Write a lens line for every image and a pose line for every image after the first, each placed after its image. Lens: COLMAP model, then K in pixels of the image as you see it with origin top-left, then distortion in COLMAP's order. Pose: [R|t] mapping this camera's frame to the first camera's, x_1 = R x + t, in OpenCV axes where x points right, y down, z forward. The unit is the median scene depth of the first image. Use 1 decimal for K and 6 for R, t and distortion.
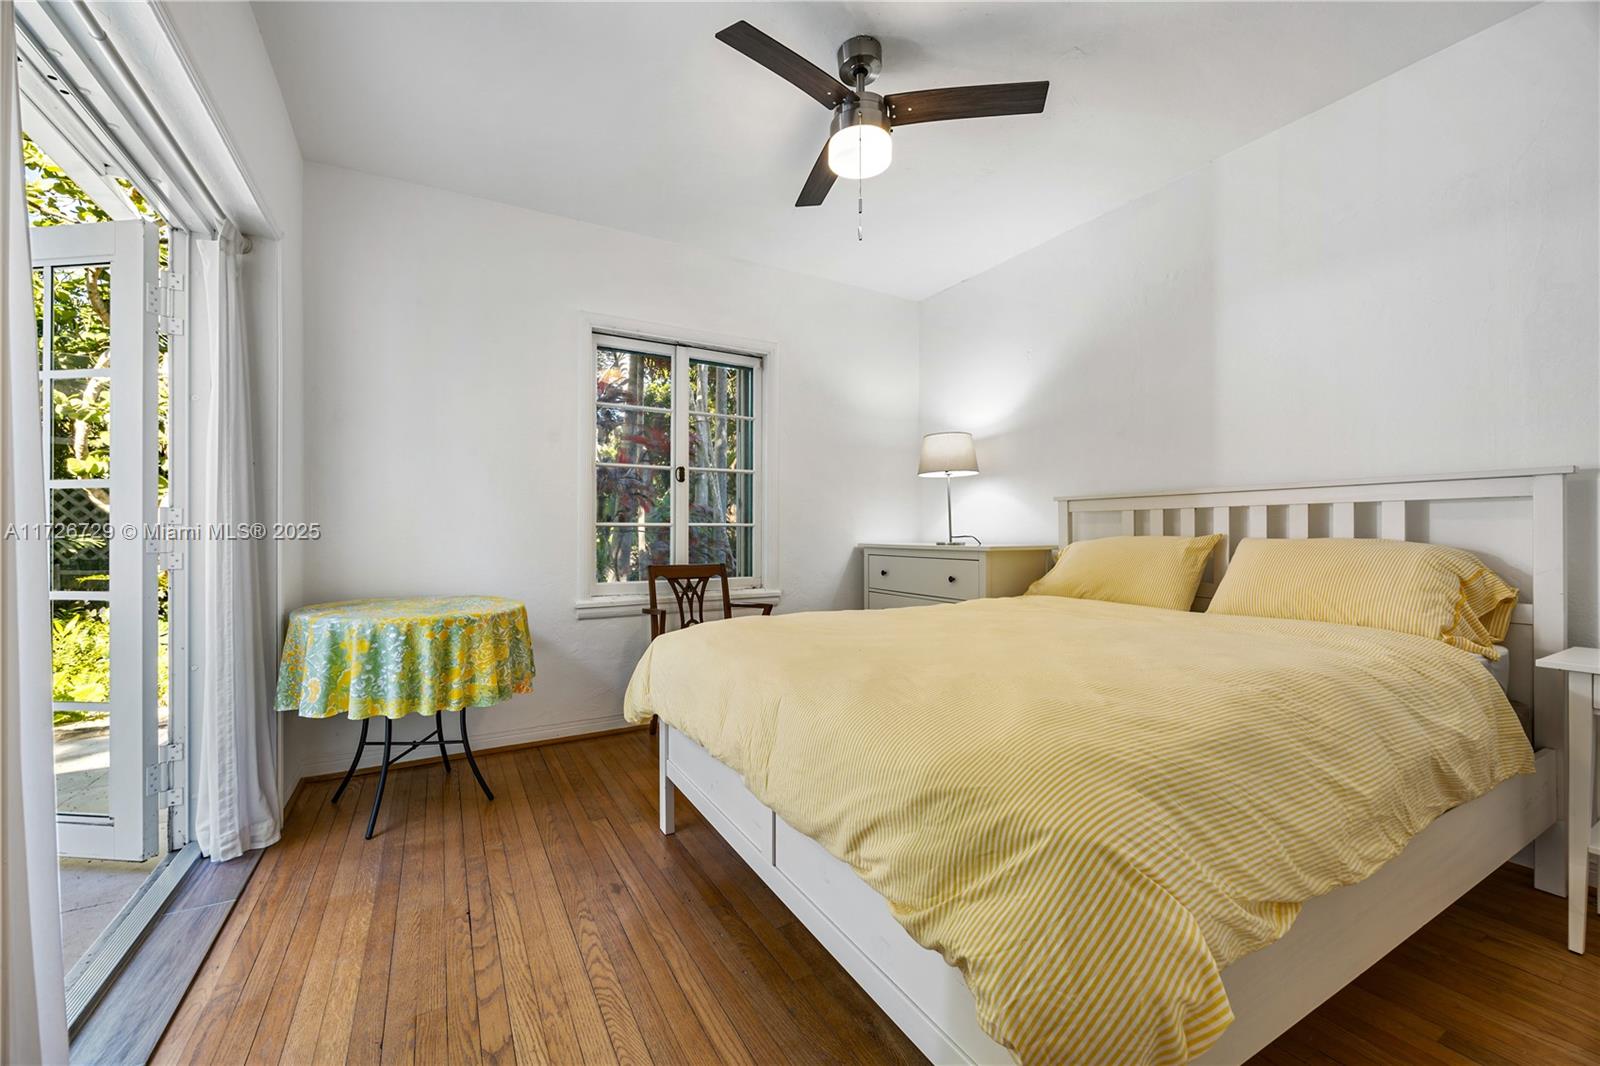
lens RADIAL K [[630.8, 0, 799.0], [0, 630.8, 535.2], [0, 0, 1]] dist [0.004250, 0.000321]
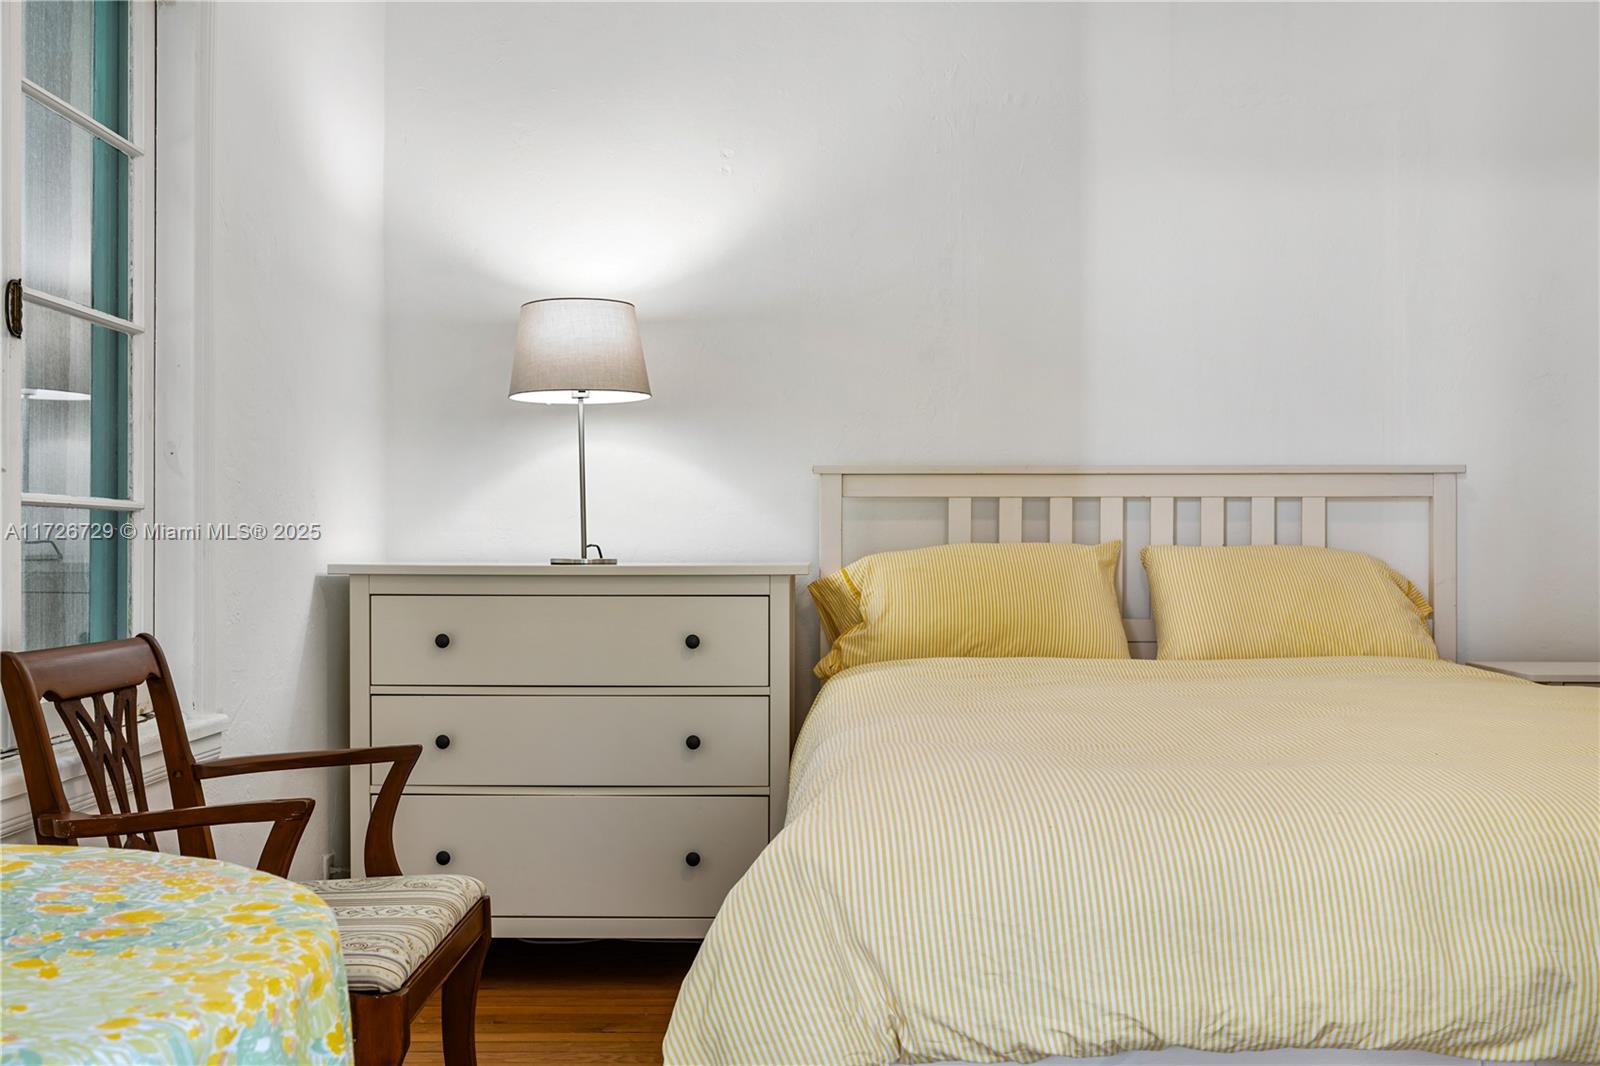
lens RADIAL K [[1504.8, 0, 799.7], [0, 1504.8, 535.6], [0, 0, 1]] dist [0.003629, 0.000000]
pose [[0.468515, 0.009757, 0.883401, -0.613063], [0.002664, 0.999919, -0.012457, 0.009233], [-0.883451, 0.008190, 0.468451, 0.425035]]
